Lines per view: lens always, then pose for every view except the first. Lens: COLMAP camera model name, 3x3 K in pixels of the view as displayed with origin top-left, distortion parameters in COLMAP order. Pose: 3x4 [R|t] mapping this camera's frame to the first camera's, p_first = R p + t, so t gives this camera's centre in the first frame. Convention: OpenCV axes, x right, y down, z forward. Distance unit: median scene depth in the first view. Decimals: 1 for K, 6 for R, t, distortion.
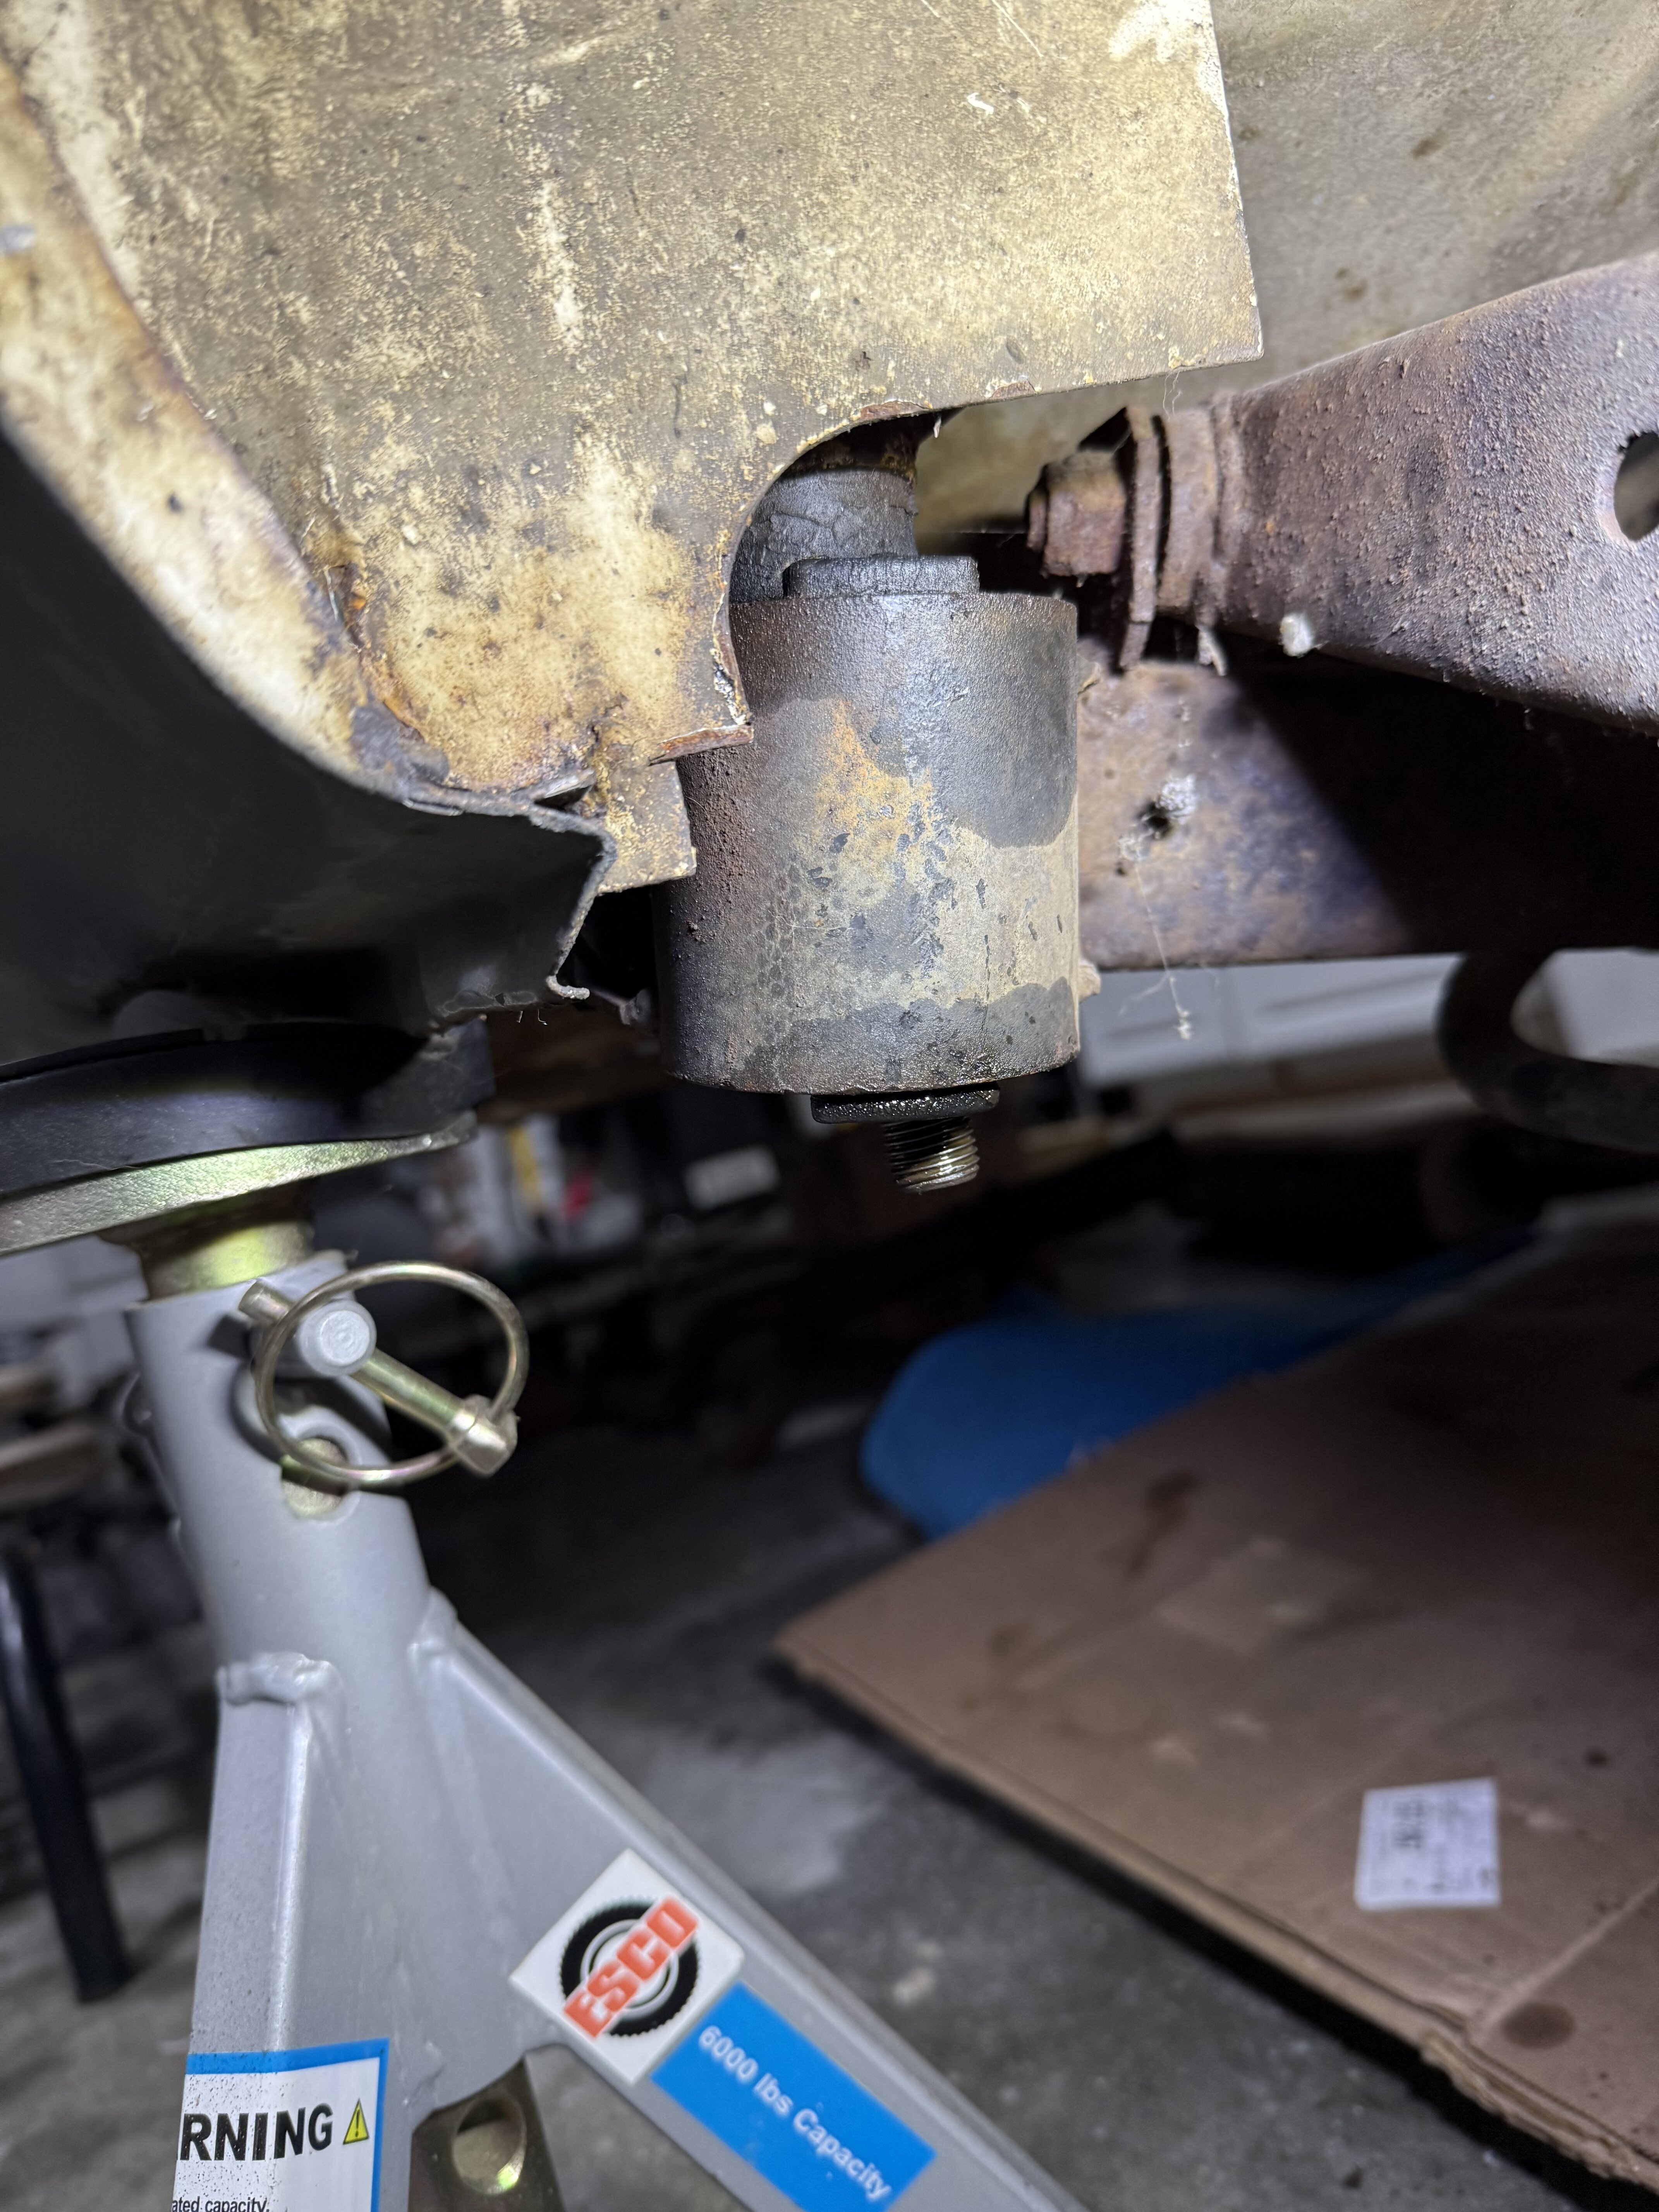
lens RADIAL K [[1653.7, 0, 831.9], [0, 1653.7, 1045.4], [0, 0, 1]] dist [-0.044673, 0.000385]
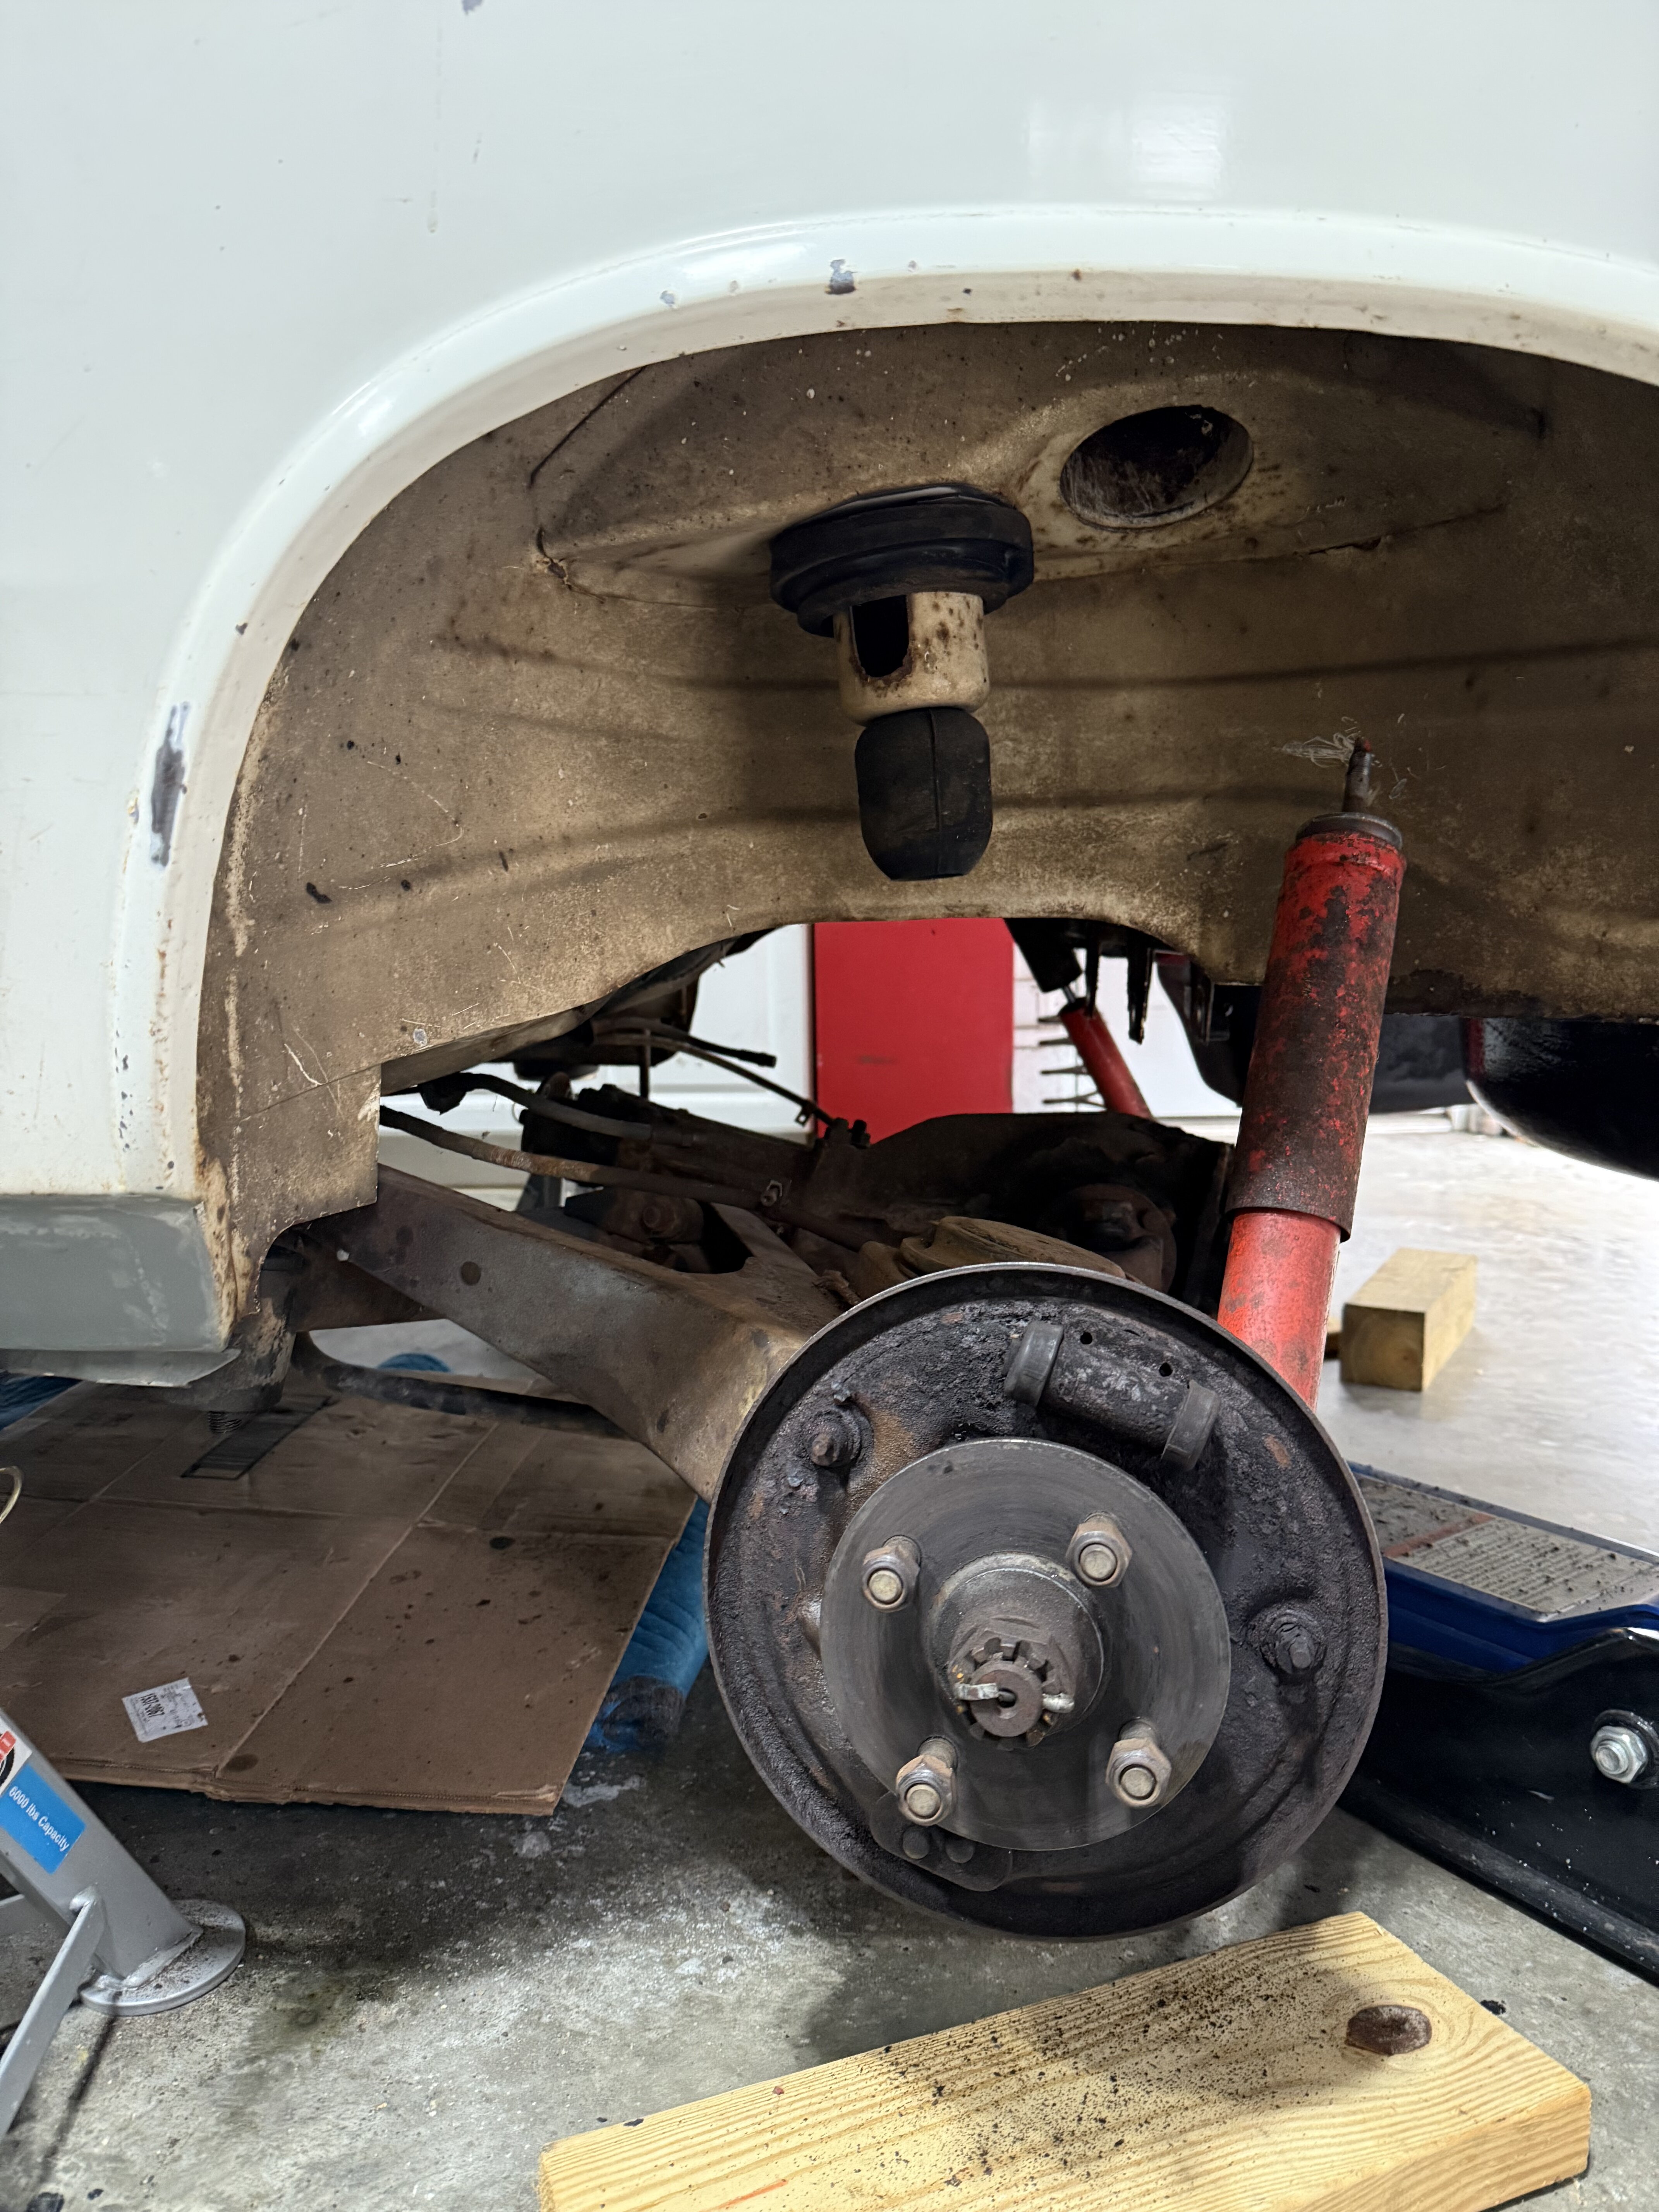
lens RADIAL K [[1653.7, 0, 831.9], [0, 1653.7, 1045.4], [0, 0, 1]] dist [-0.044673, 0.000385]
pose [[0.544053, 0.137843, 0.827651, -1.497144], [-0.104106, 0.989881, -0.096428, -0.347293], [-0.832567, -0.033701, 0.552898, -1.222090]]
